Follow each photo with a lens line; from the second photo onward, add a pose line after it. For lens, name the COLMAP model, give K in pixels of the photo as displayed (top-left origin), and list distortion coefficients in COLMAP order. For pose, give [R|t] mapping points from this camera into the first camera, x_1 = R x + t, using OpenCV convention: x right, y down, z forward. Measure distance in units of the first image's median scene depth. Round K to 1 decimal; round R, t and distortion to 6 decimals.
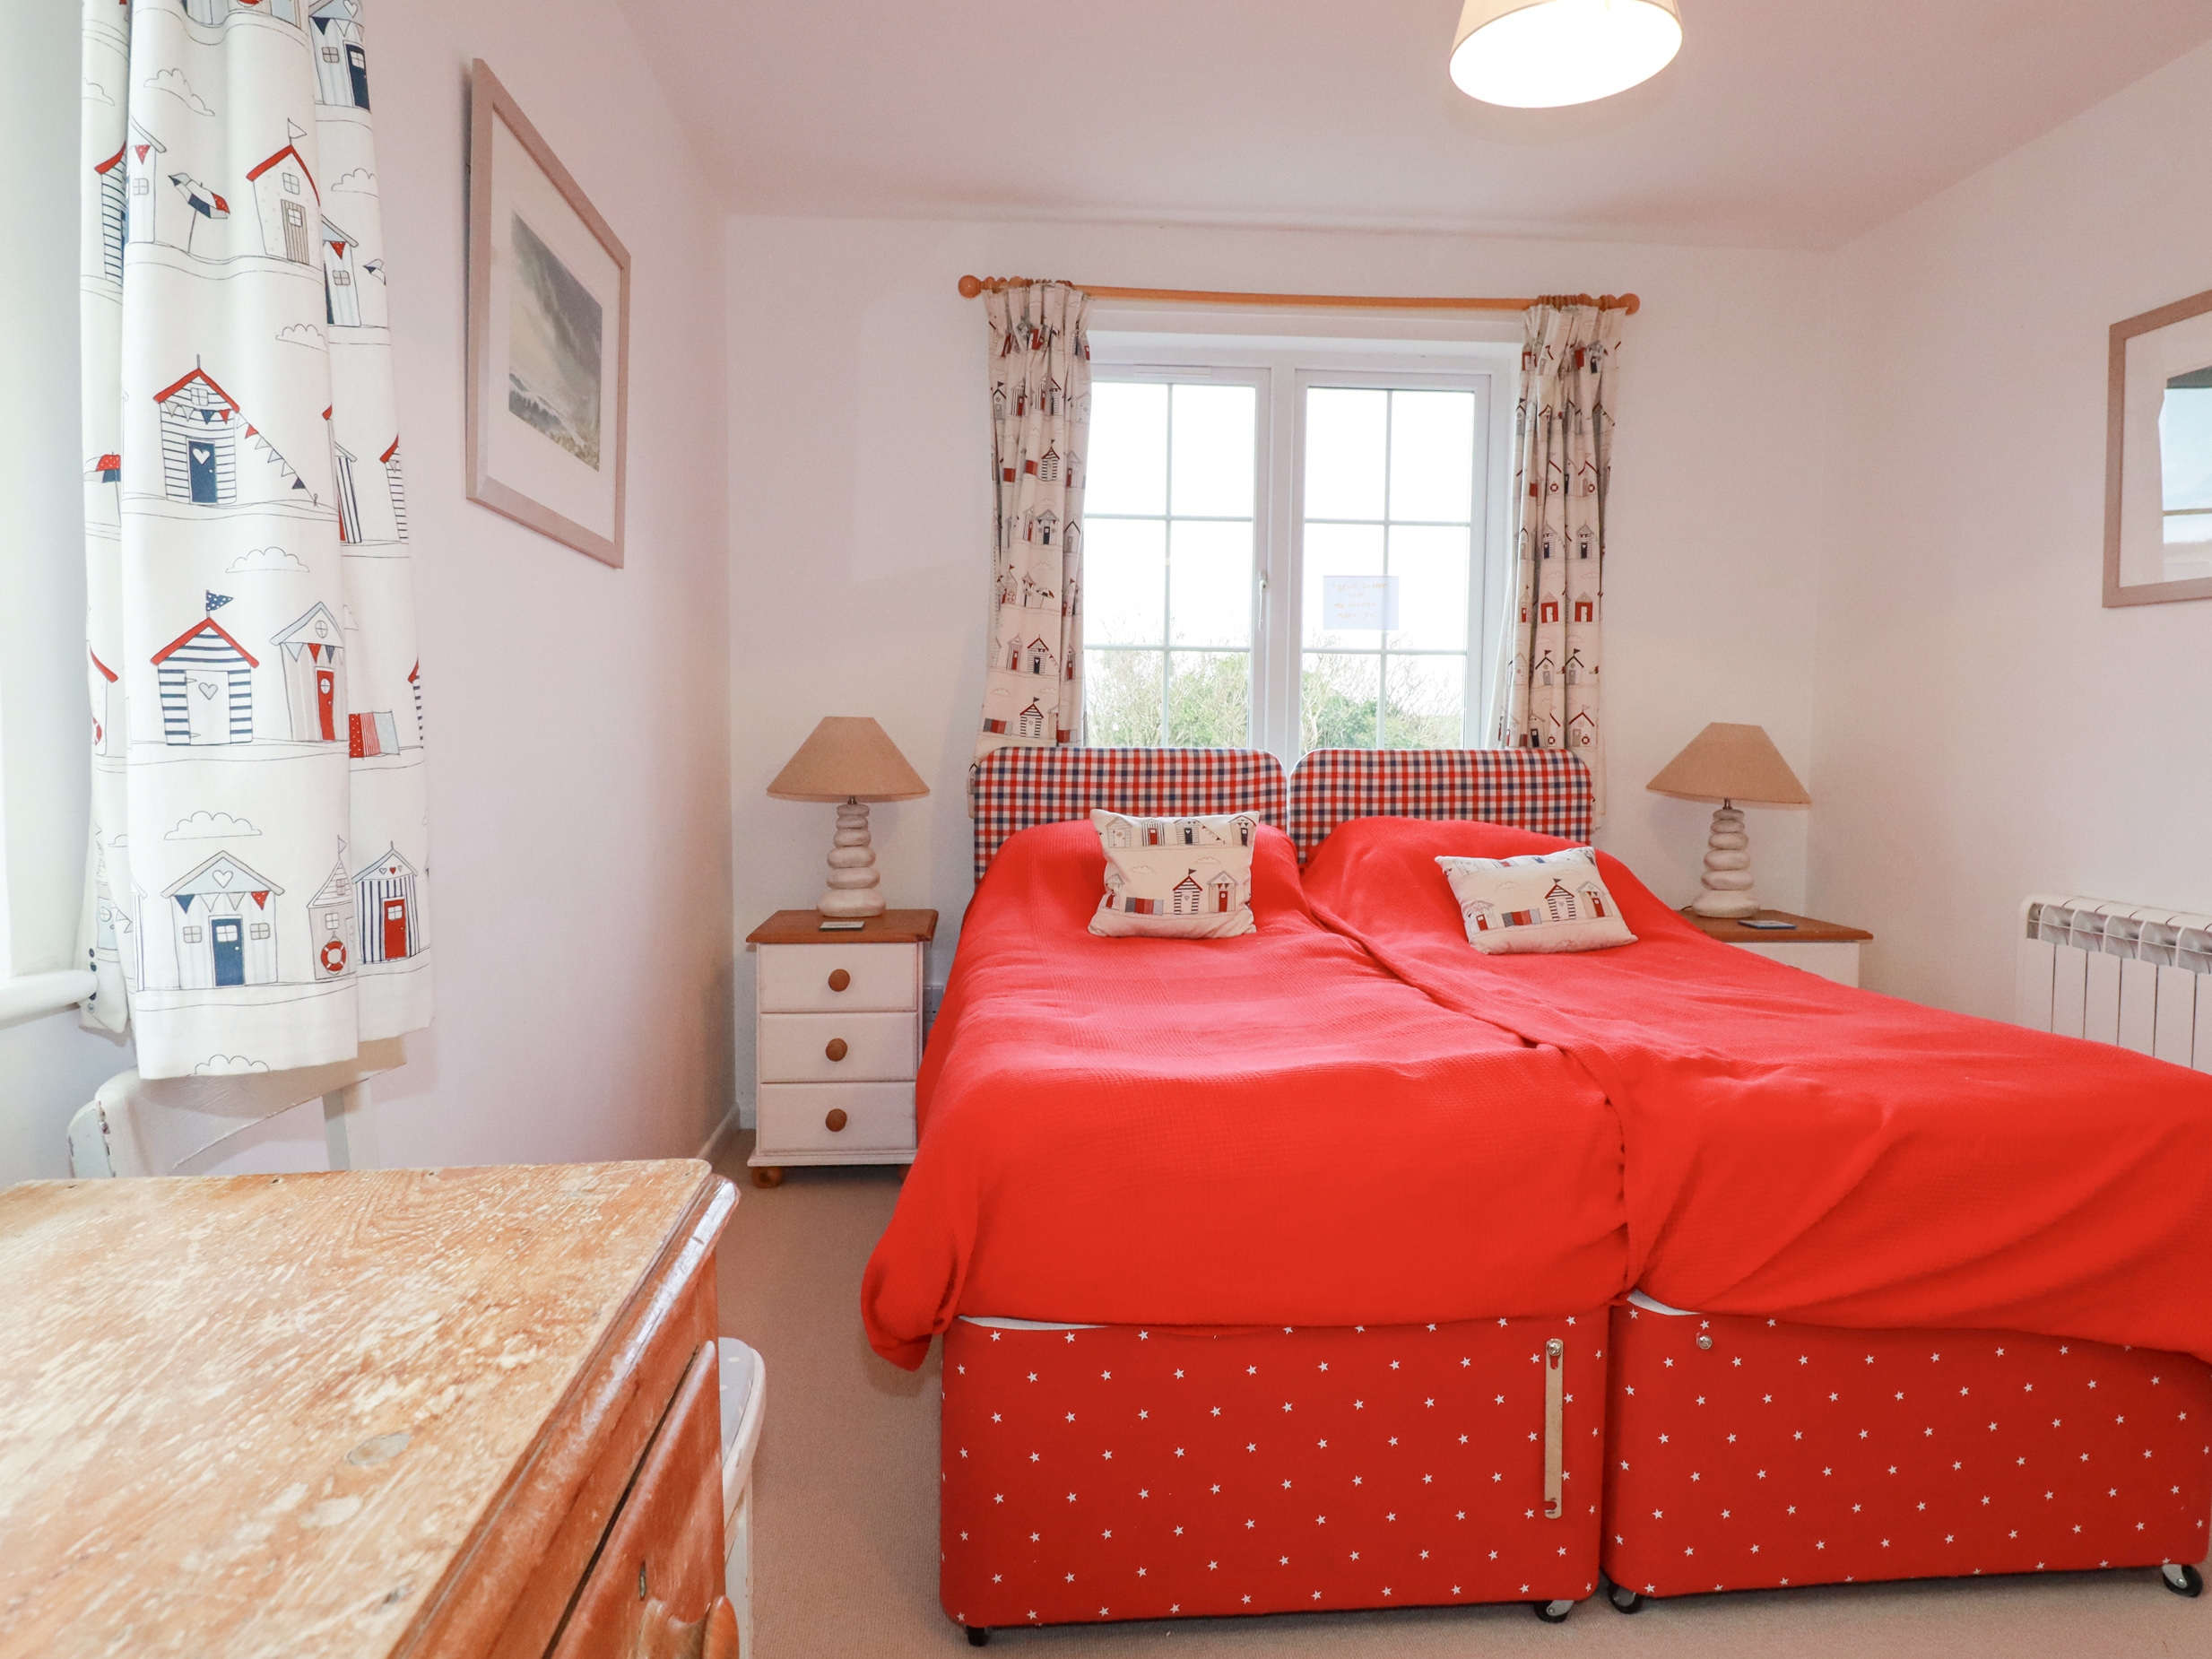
lens RADIAL K [[1395.6, 0, 1096.2], [0, 1395.6, 821.3], [0, 0, 1]] dist [0.007612, -0.014890]
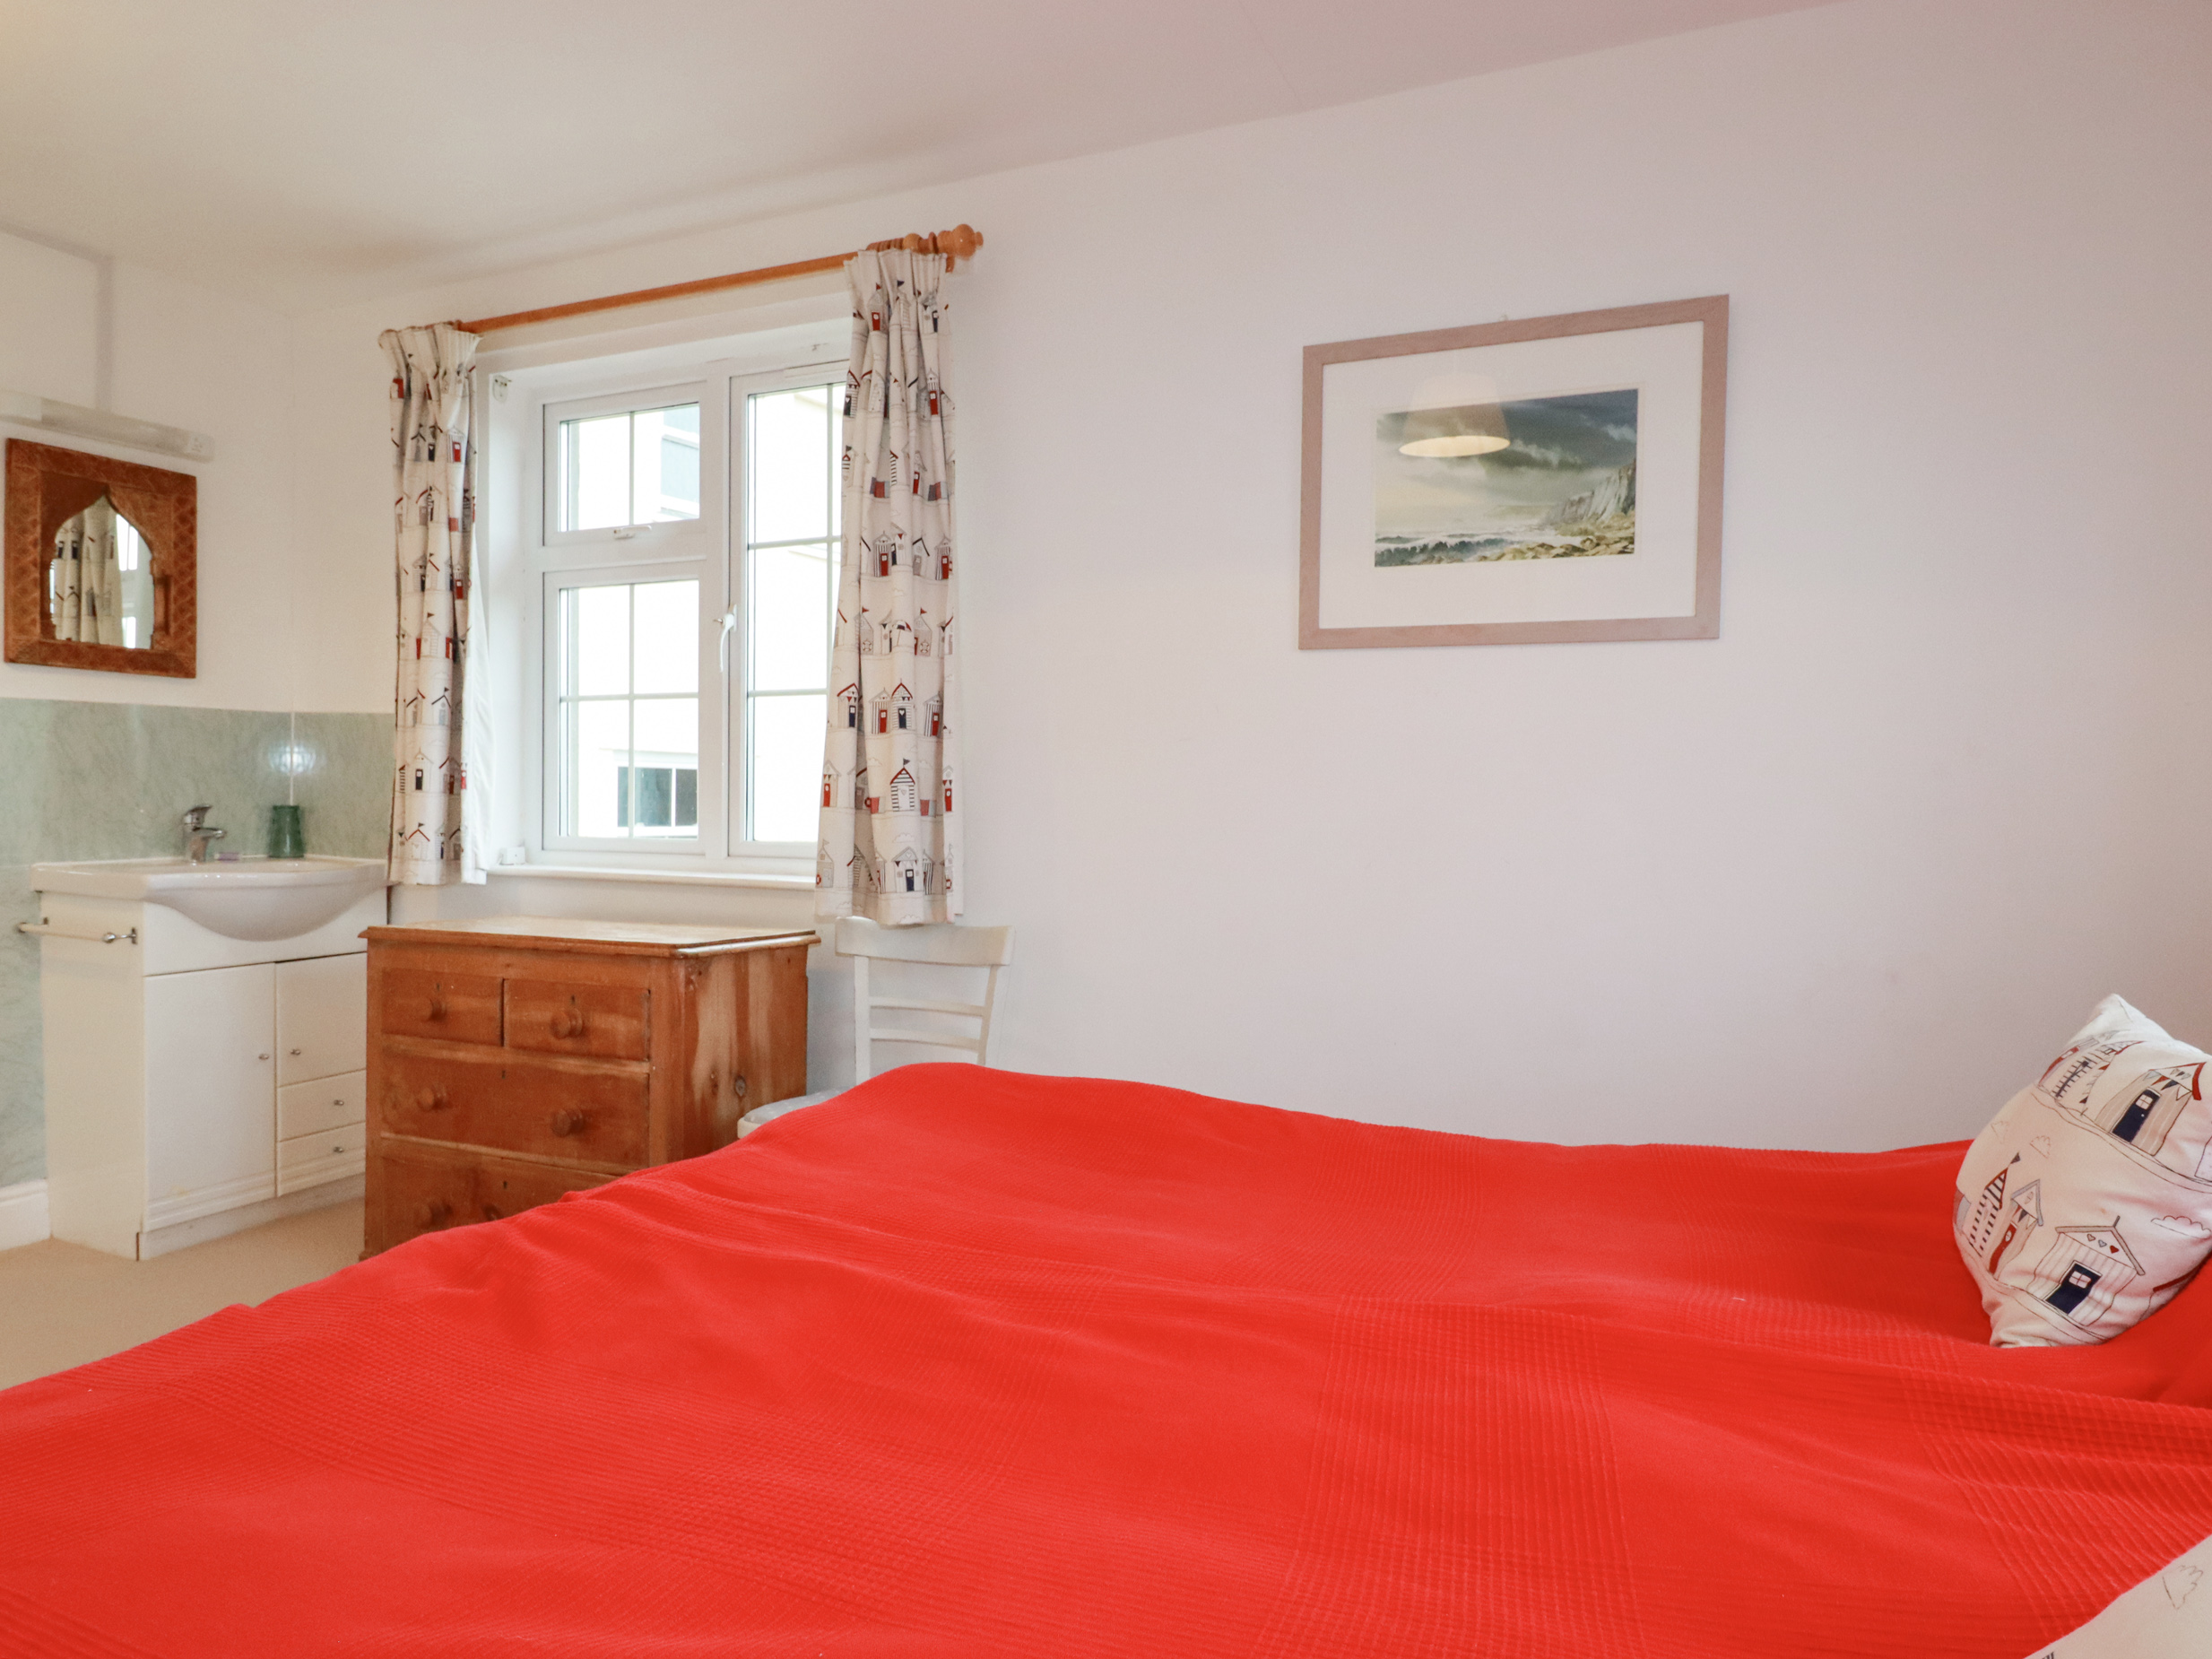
lens RADIAL K [[1395.6, 0, 1106.0], [0, 1395.6, 842.0], [0, 0, 1]] dist [0.007612, -0.014890]
pose [[-0.530853, 0.001060, -0.847463, 0.558259], [-0.072128, 0.996314, 0.046427, -0.053497], [0.844389, 0.085771, -0.528820, 1.002433]]
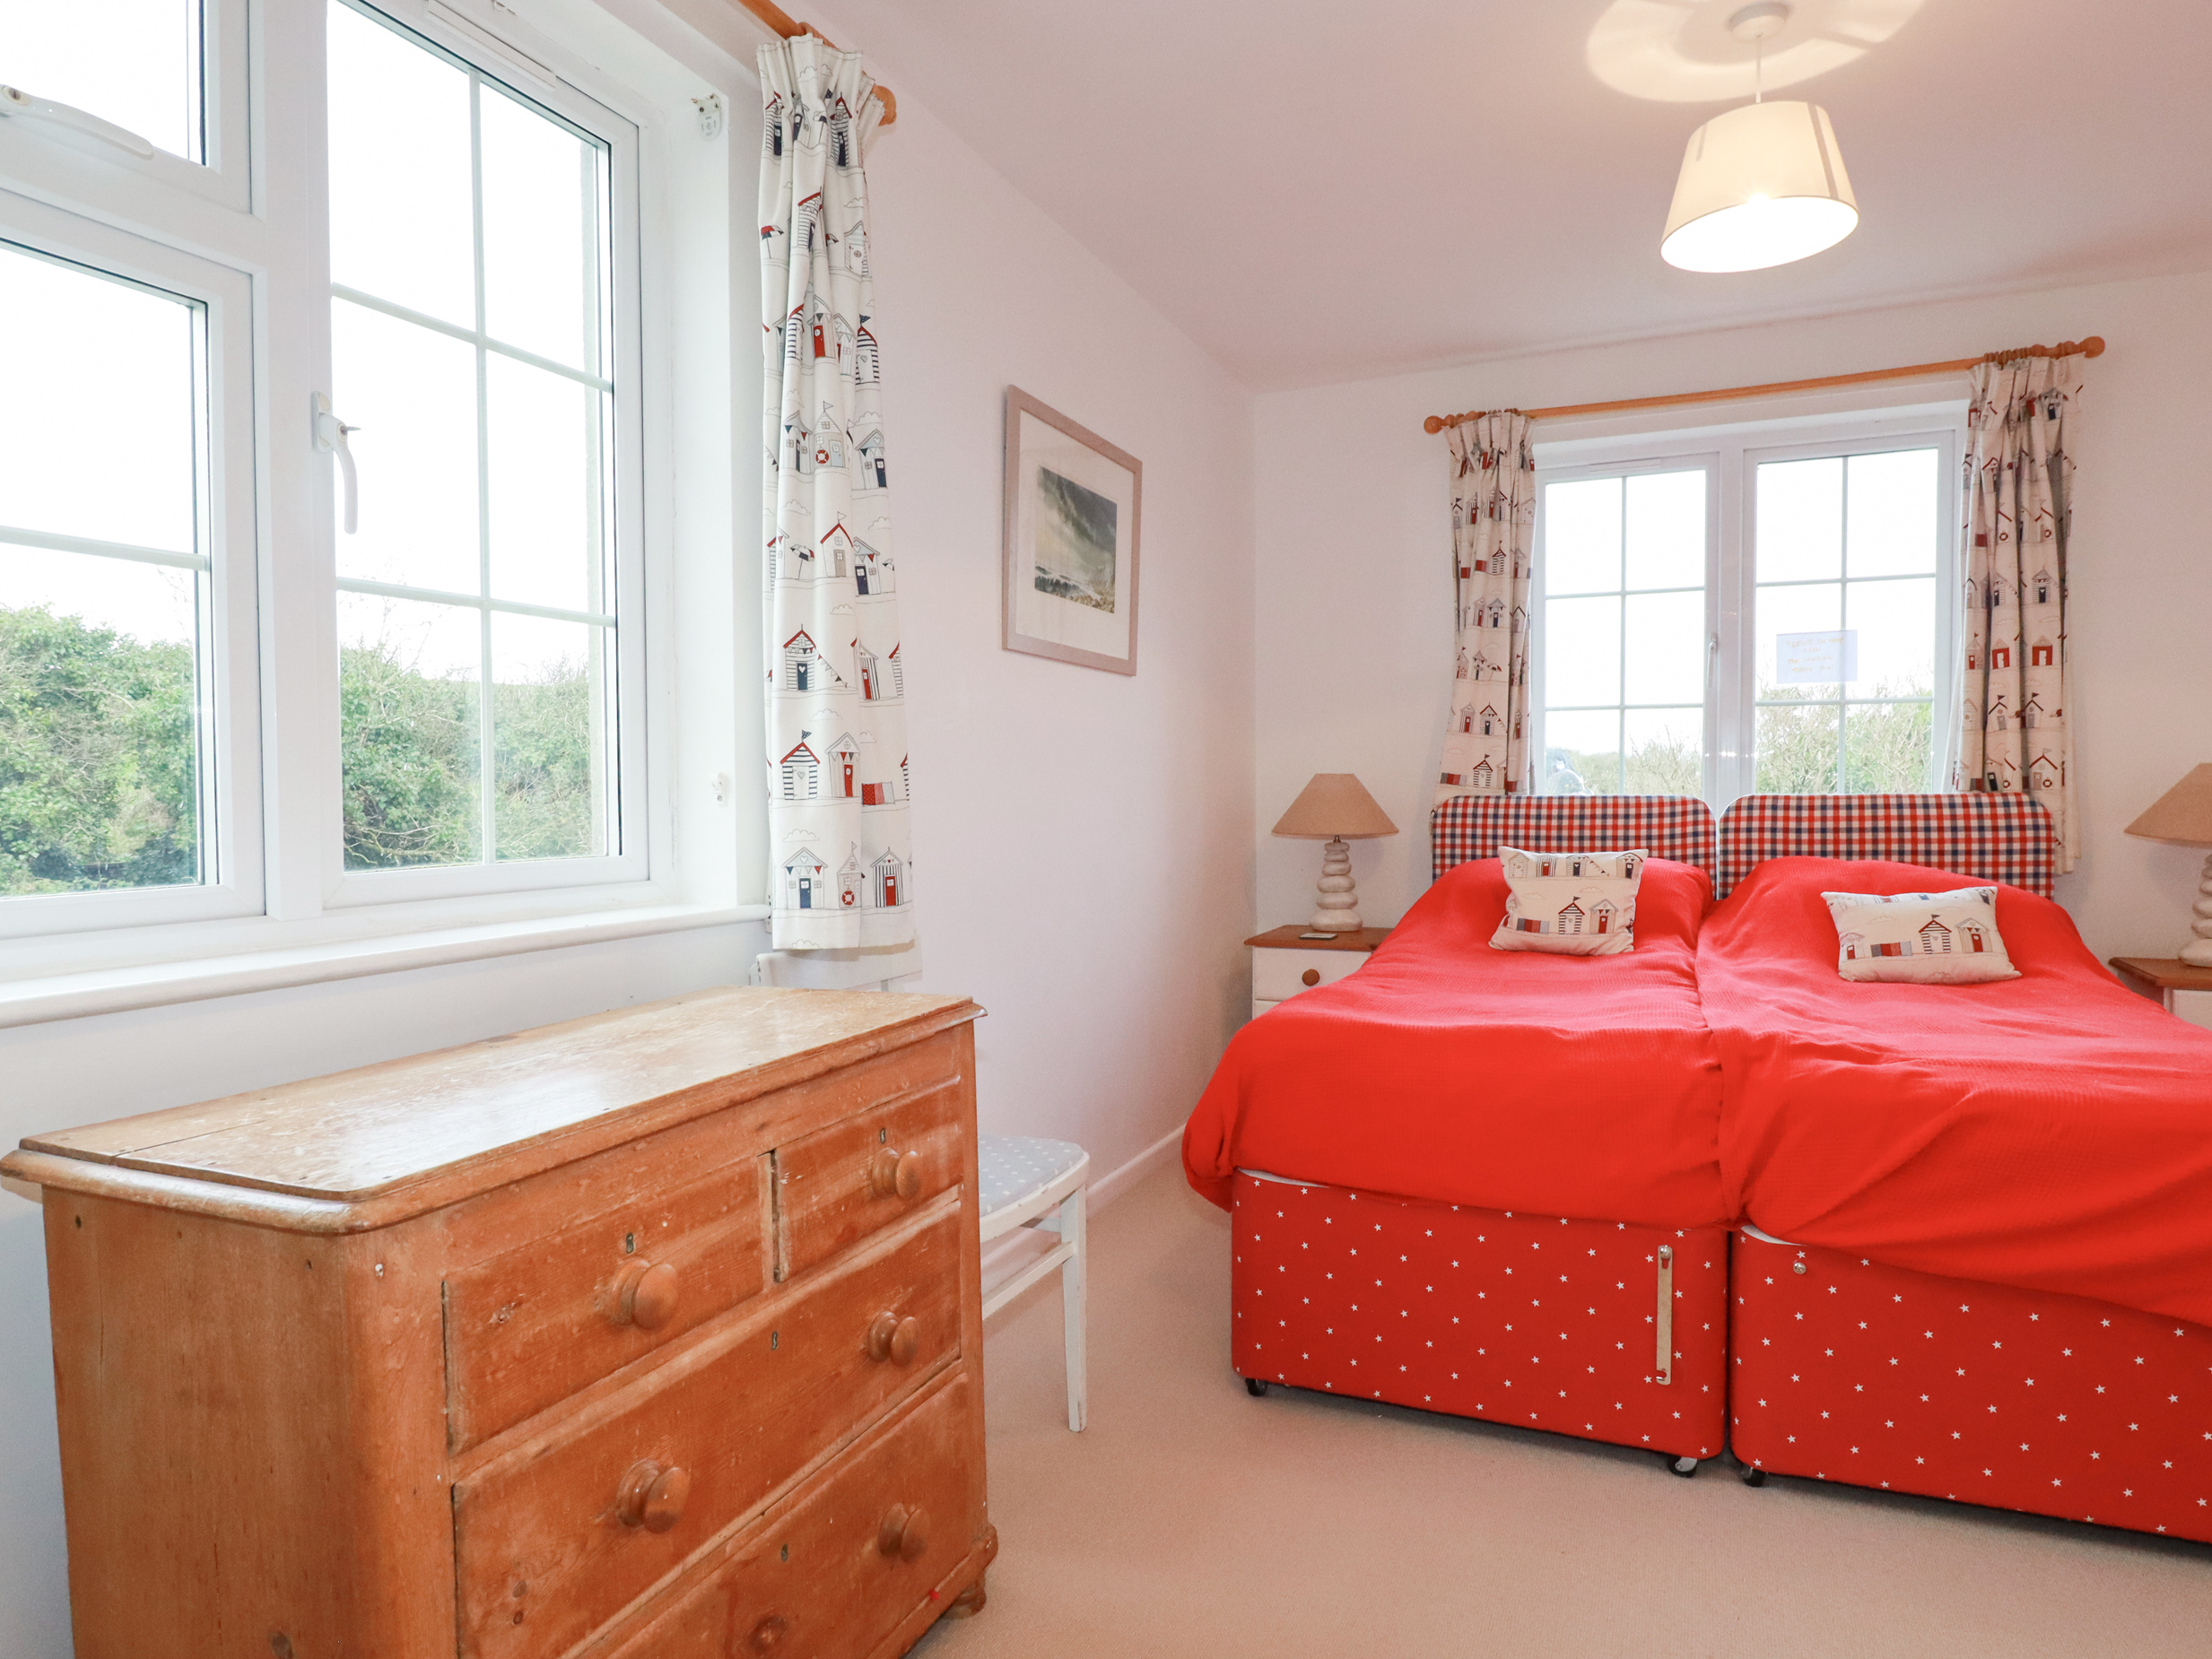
lens RADIAL K [[1395.3, 0, 1105.0], [0, 1395.3, 823.2], [0, 0, 1]] dist [0.007612, -0.014890]
pose [[0.871560, -0.000499, -0.490289, 0.297384], [-0.016708, 0.999388, -0.030718, 0.014621], [0.490005, 0.034965, 0.871018, -0.235849]]
